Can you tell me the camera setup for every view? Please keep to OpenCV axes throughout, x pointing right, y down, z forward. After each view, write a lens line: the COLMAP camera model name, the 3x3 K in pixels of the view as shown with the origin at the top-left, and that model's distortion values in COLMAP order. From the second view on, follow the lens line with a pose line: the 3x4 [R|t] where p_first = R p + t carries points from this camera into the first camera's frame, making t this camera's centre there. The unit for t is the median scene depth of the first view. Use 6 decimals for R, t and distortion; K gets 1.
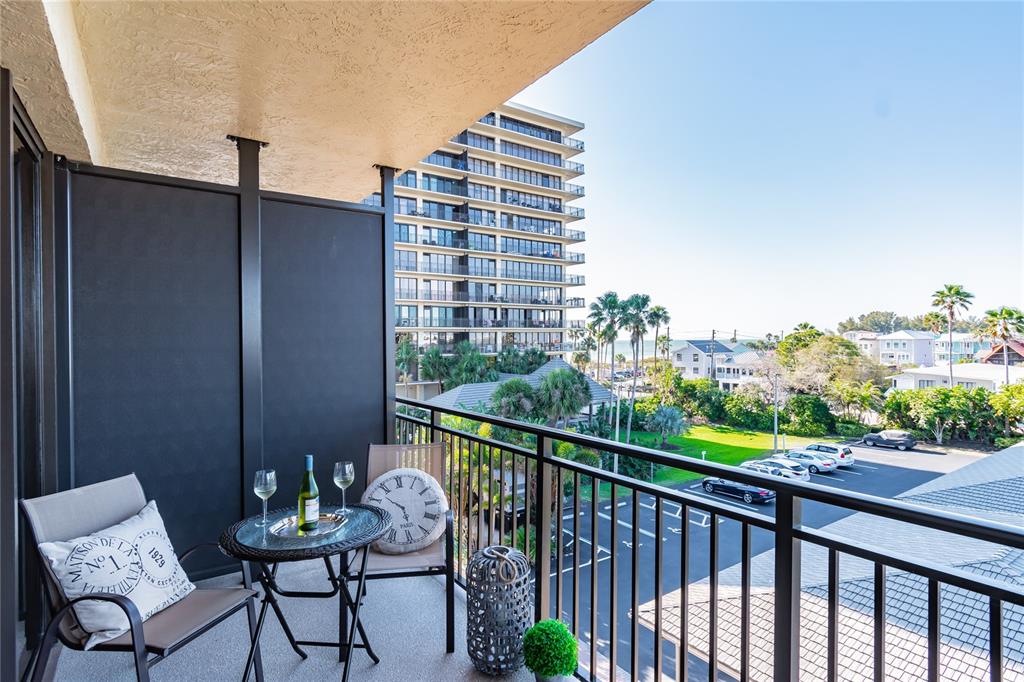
lens RADIAL K [[521.9, 0, 509.2], [0, 521.9, 341.7], [0, 0, 1]] dist [-0.003213, -0.000589]
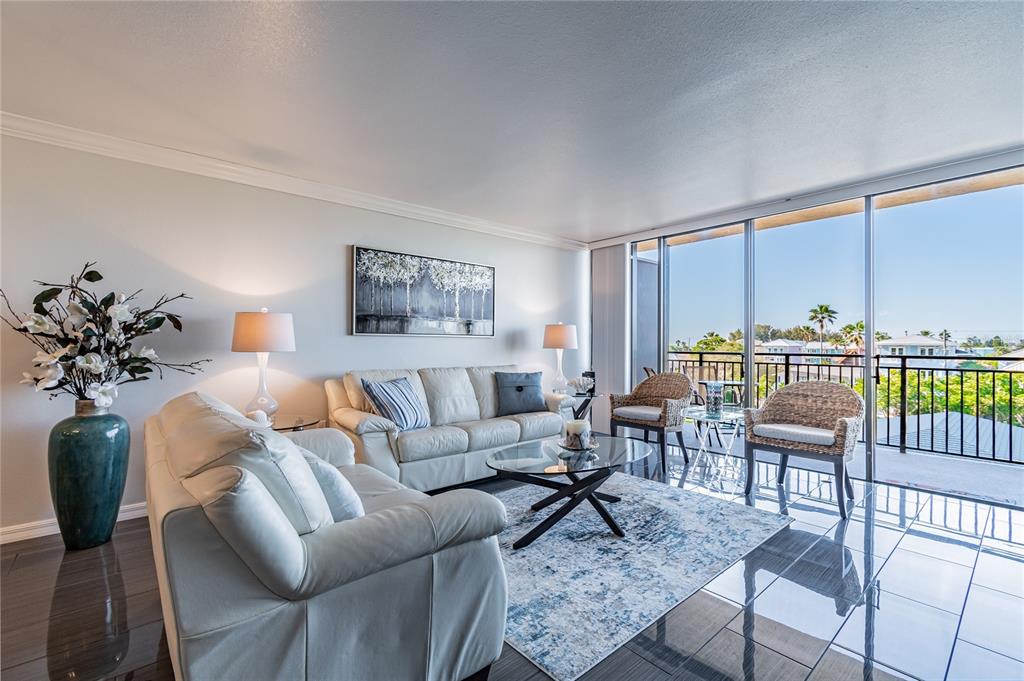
lens RADIAL K [[458.9, 0, 505.1], [0, 458.9, 339.5], [0, 0, 1]] dist [0.001419, -0.000293]
pose [[0.992795, 0.014455, 0.118946, -0.081658], [-0.012911, 0.999822, -0.013736, 0.006391], [-0.119124, 0.012102, 0.992806, -0.063252]]
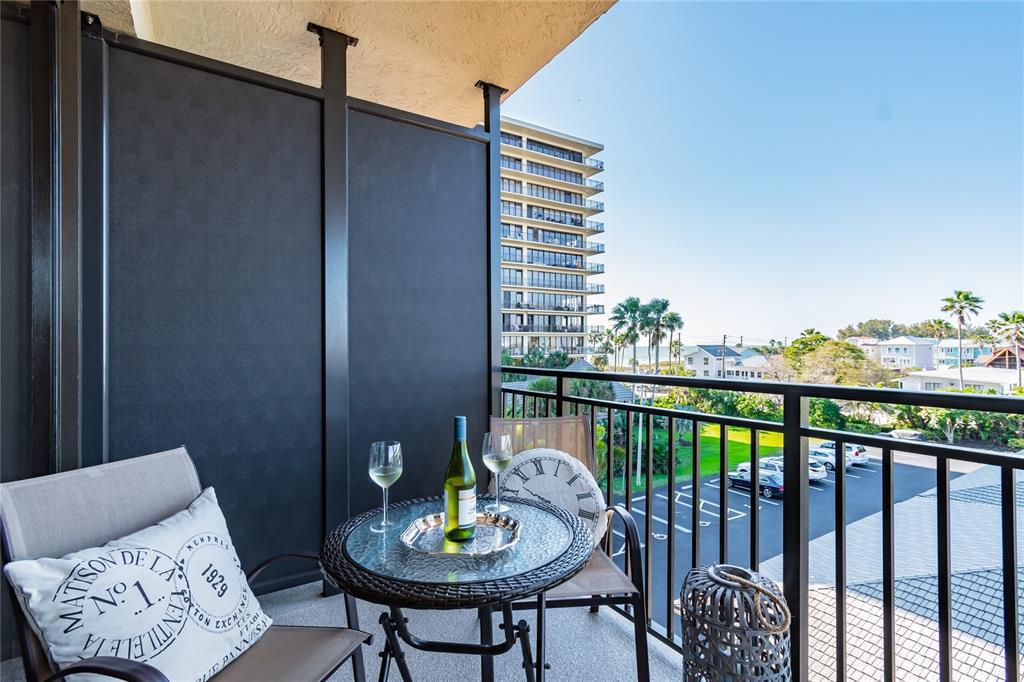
lens RADIAL K [[470.5, 0, 509.7], [0, 470.5, 341.1], [0, 0, 1]] dist [-0.000873, 0.000265]
pose [[0.999142, 0.001364, -0.041399, -0.011188], [-0.001943, 0.999901, -0.013947, 0.005145], [0.041376, 0.014016, 0.999045, 0.017559]]
